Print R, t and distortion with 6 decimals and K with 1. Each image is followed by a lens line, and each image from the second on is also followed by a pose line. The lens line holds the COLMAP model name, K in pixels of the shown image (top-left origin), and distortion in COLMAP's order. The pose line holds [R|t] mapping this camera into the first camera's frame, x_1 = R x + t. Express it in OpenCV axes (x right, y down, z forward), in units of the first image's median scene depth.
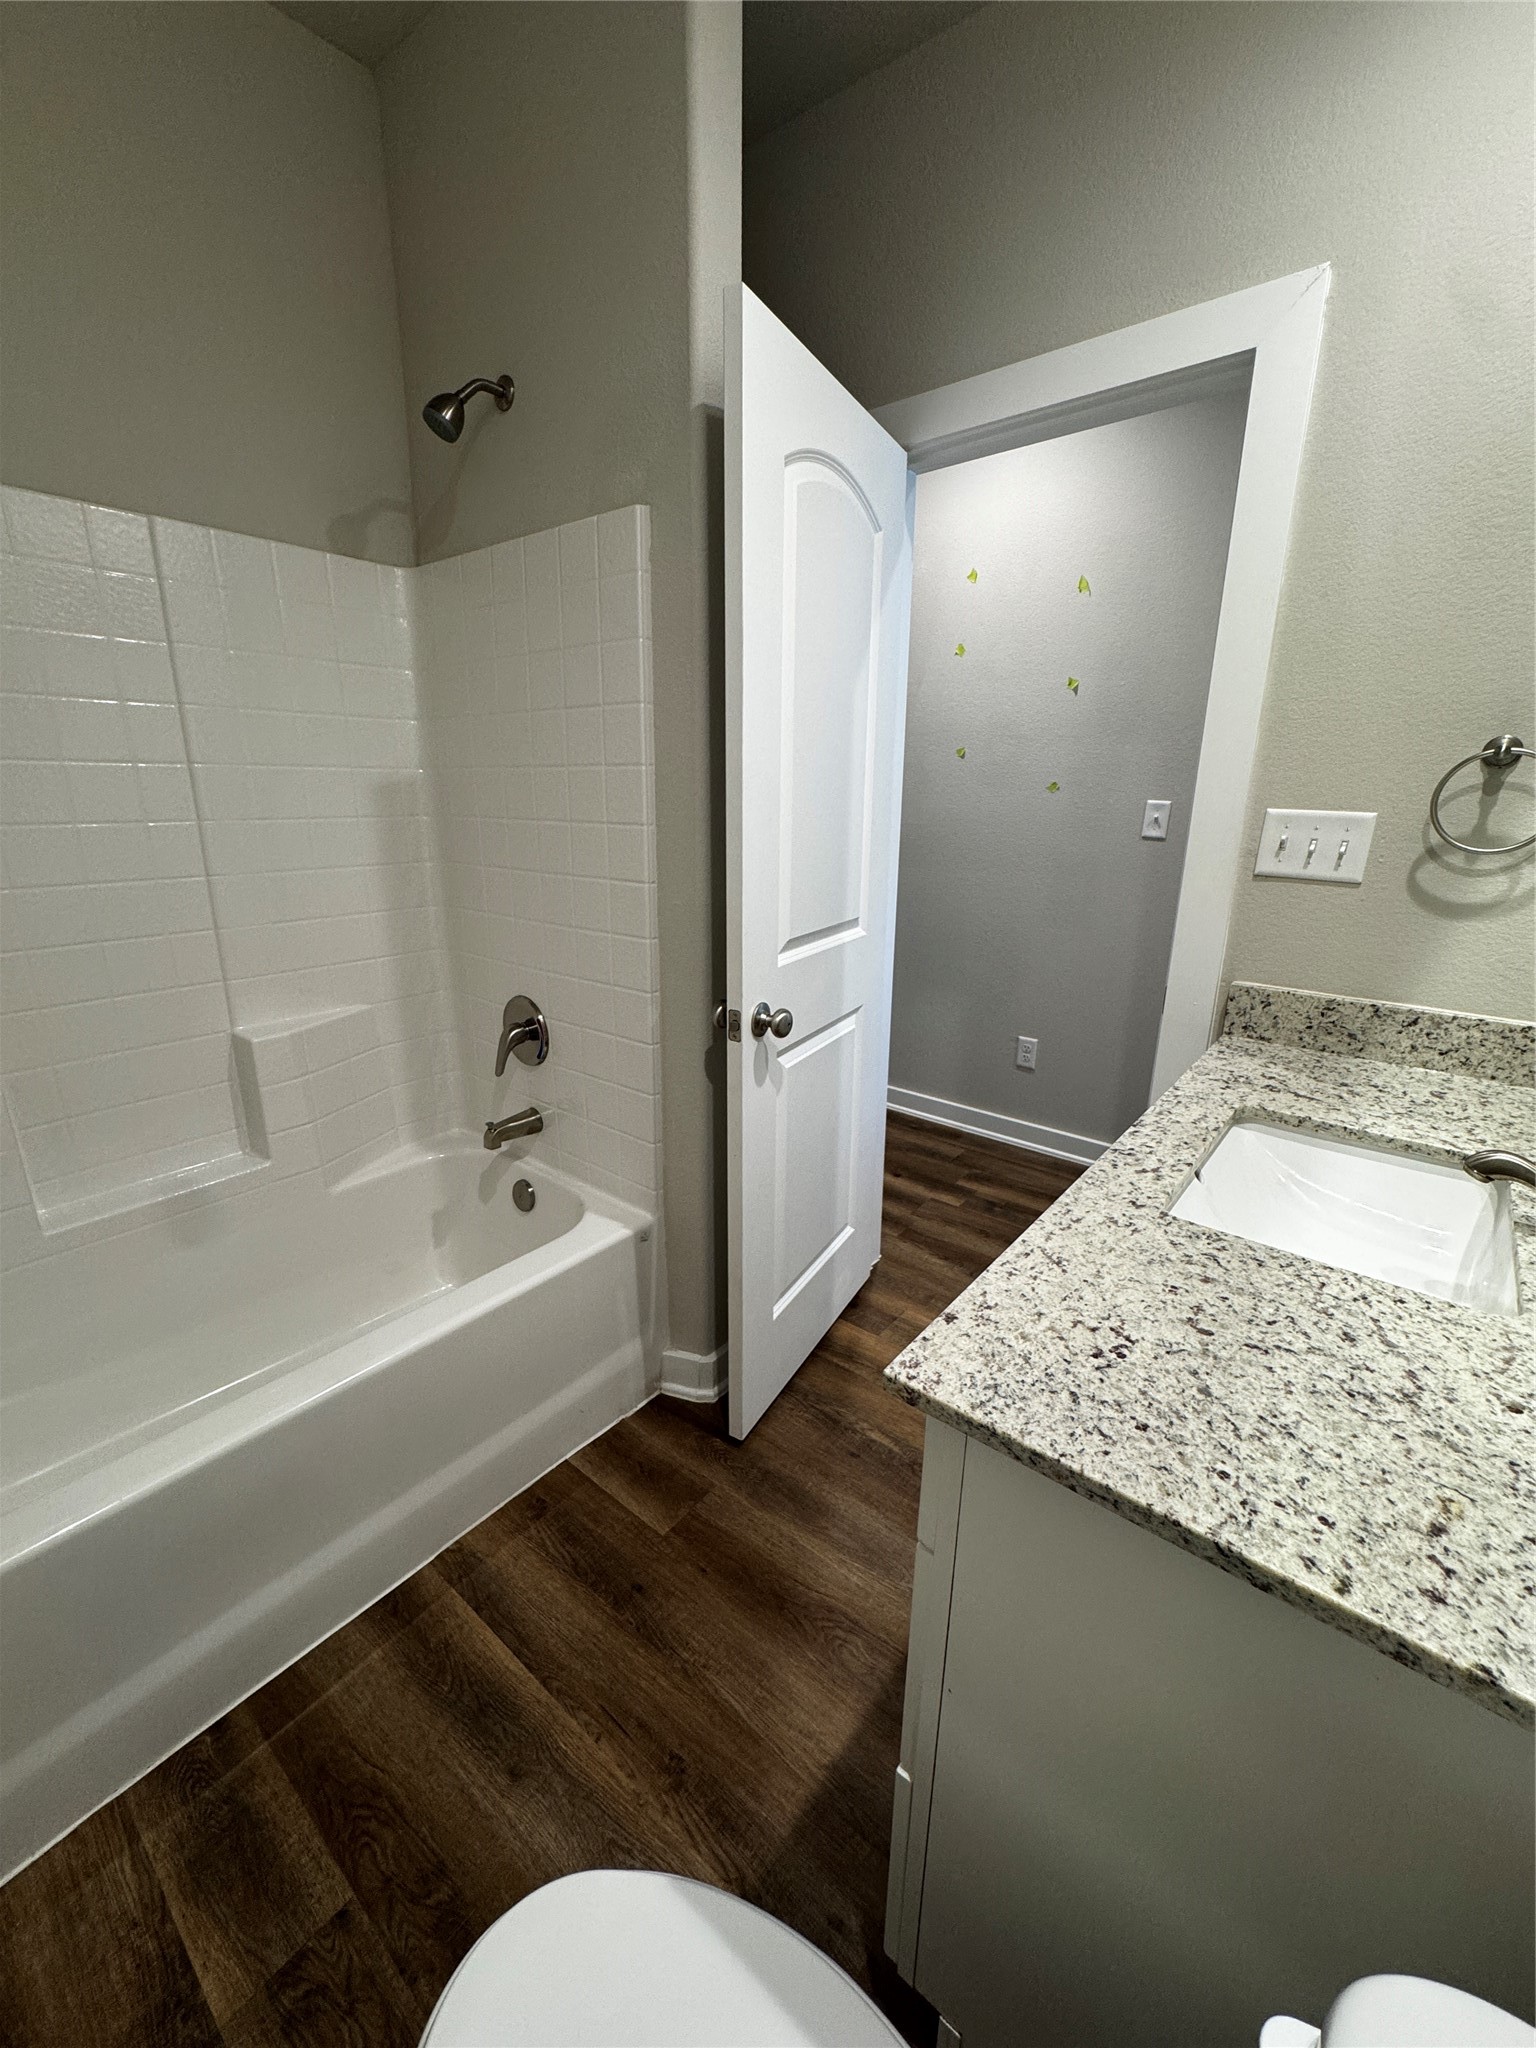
lens RADIAL K [[822.2, 0, 761.0], [0, 822.2, 1023.8], [0, 0, 1]] dist [-0.000045, 0.000281]
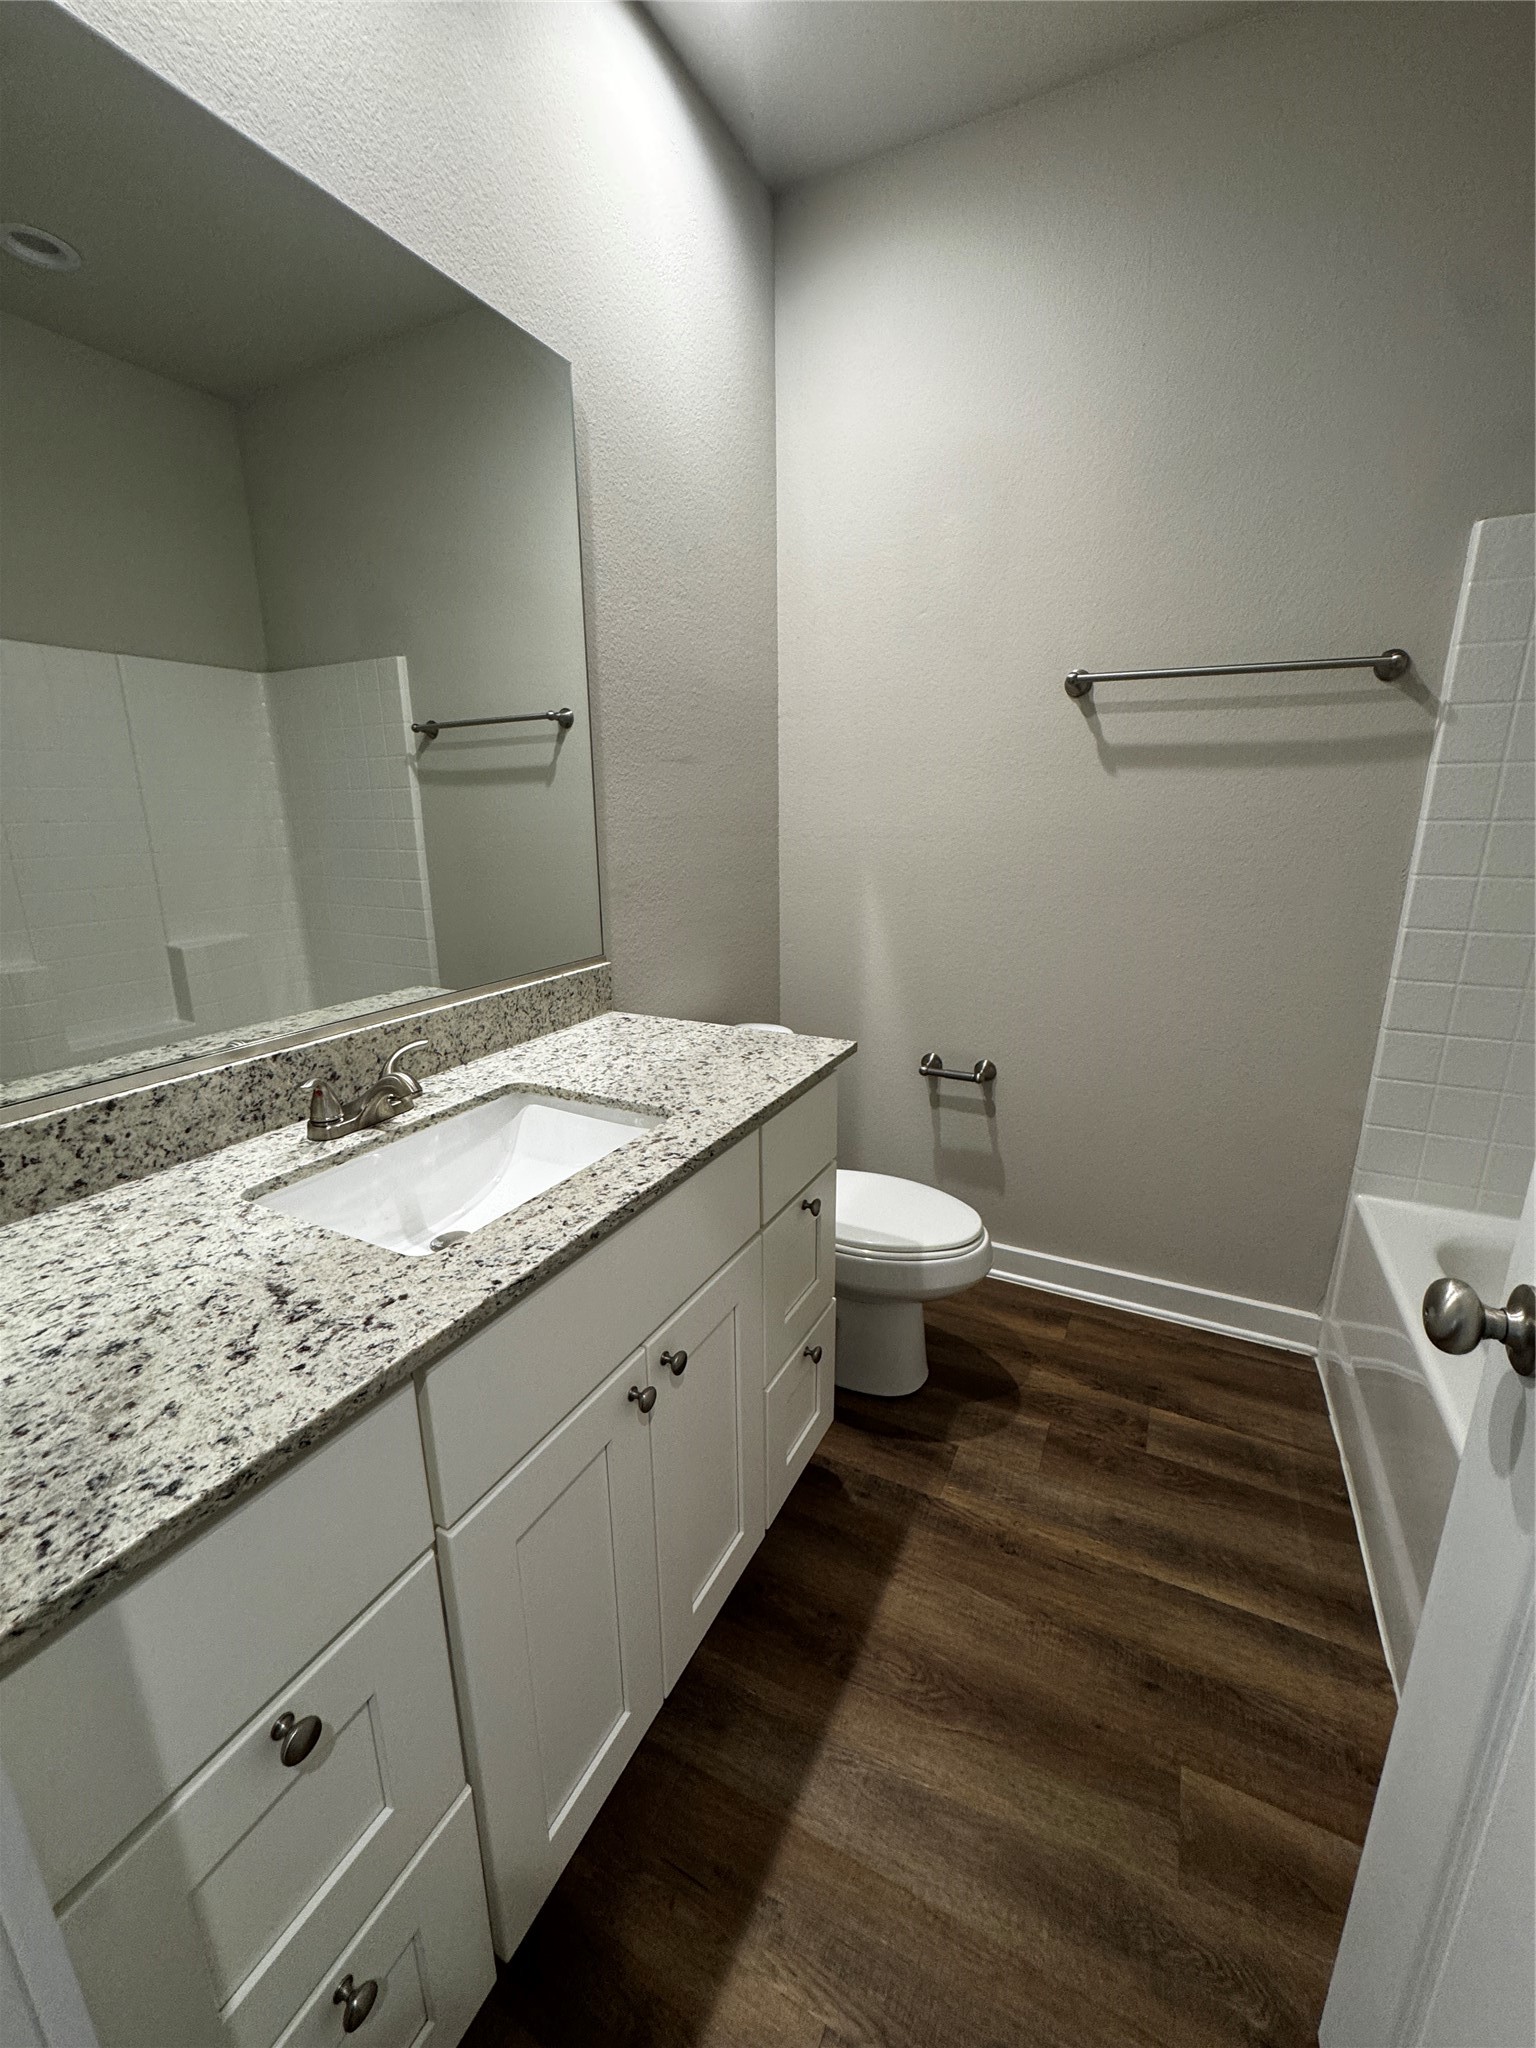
lens RADIAL K [[822.2, 0, 763.4], [0, 822.2, 1025.2], [0, 0, 1]] dist [-0.000045, 0.000281]
pose [[-0.977116, 0.053212, -0.205942, 0.491722], [-0.058935, 0.862569, 0.502495, -0.413912], [0.204378, 0.503133, -0.839694, 1.611274]]
